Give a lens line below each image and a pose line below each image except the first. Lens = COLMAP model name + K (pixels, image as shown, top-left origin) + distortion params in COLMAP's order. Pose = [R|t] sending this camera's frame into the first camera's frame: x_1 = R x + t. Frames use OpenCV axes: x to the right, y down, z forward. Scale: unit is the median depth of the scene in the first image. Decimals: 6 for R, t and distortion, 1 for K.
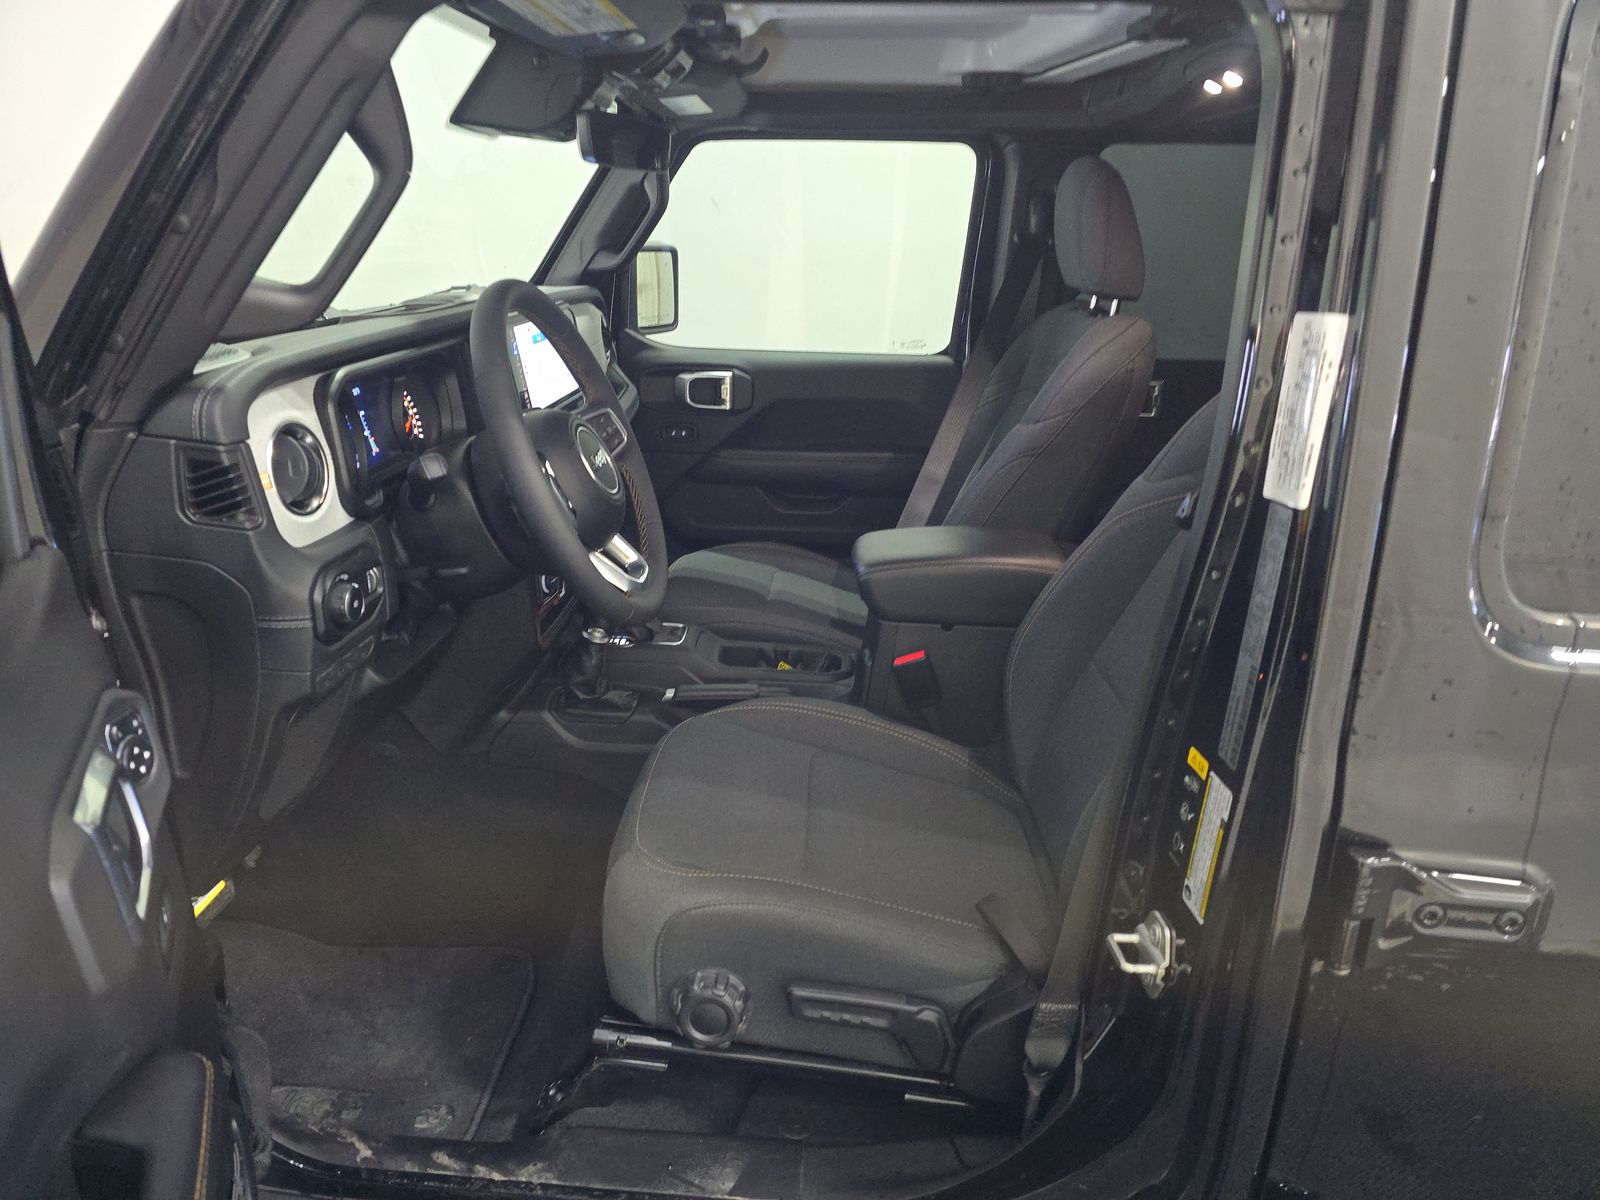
lens RADIAL K [[1081.5, 0, 807.6], [0, 1081.5, 591.4], [0, 0, 1]] dist [0.017671, -0.019479]
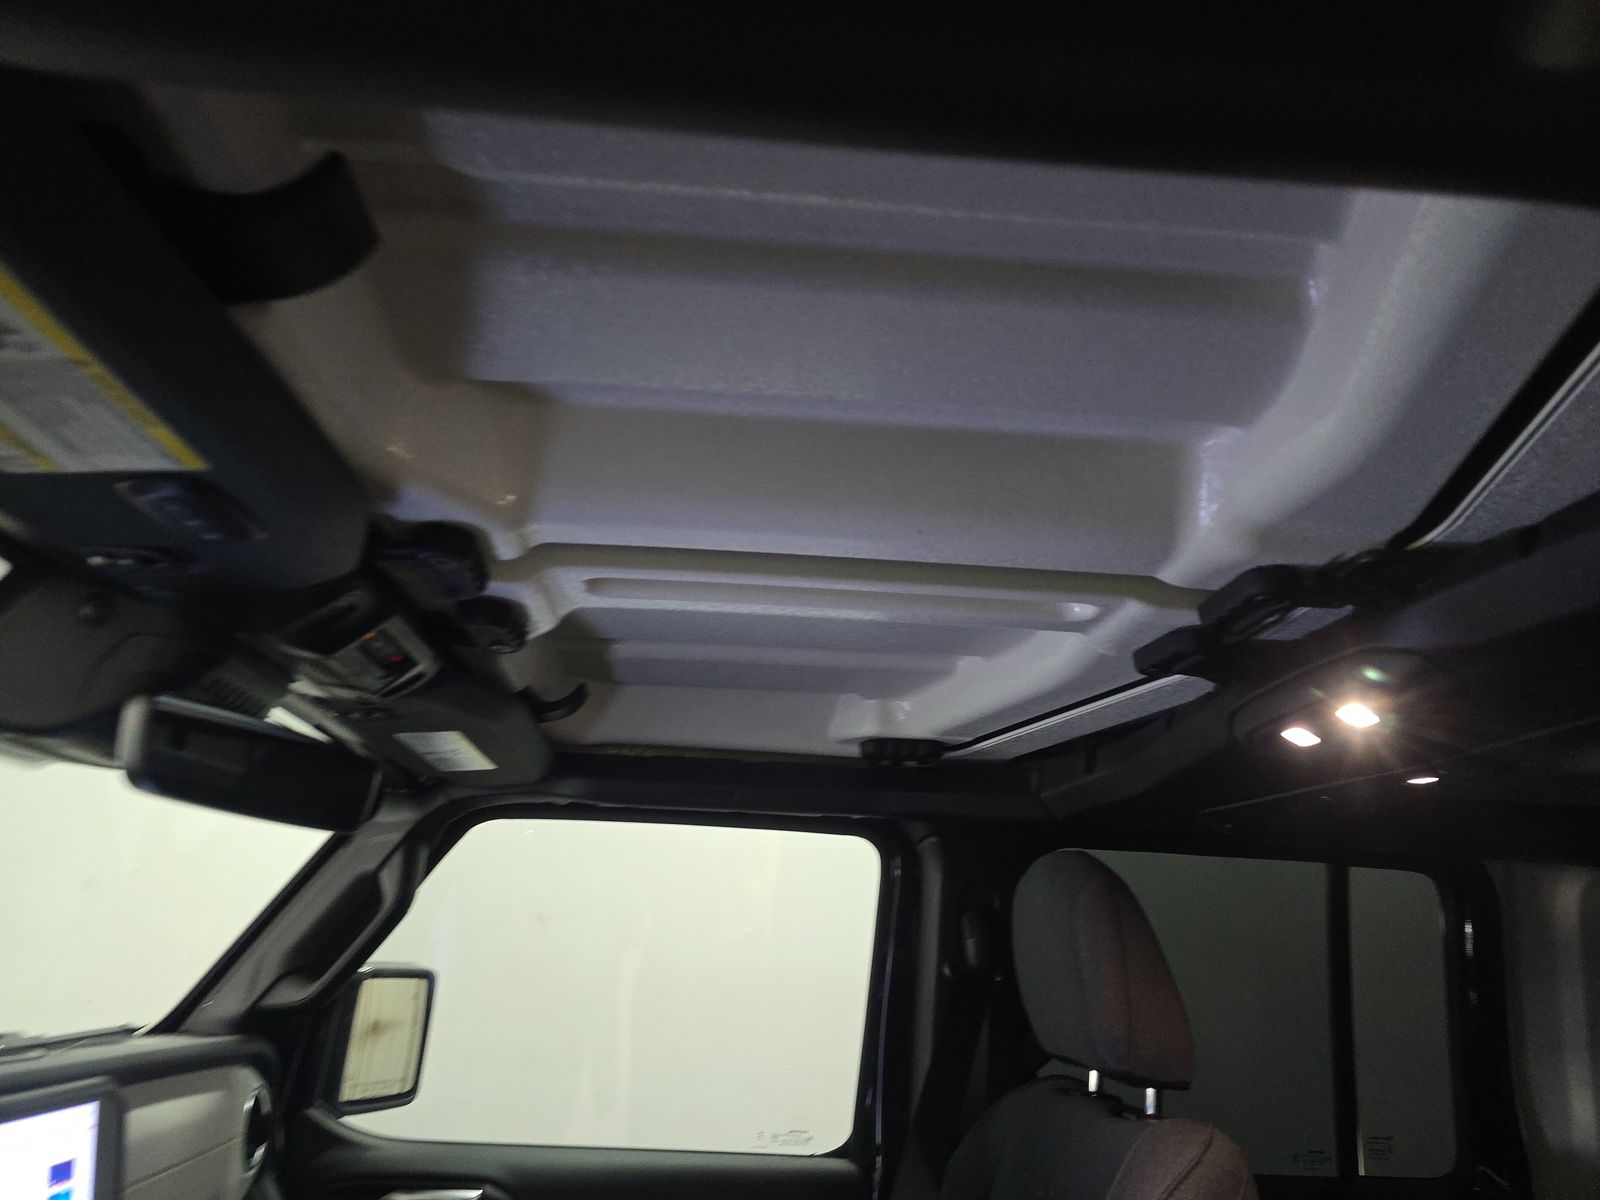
lens RADIAL K [[1081.5, 0, 804.7], [0, 1081.5, 593.3], [0, 0, 1]] dist [0.017671, -0.019479]
pose [[0.991081, 0.065901, 0.115824, 0.014936], [0.016460, 0.801967, -0.597141, -0.118799], [-0.132239, 0.593722, 0.793730, 0.353550]]
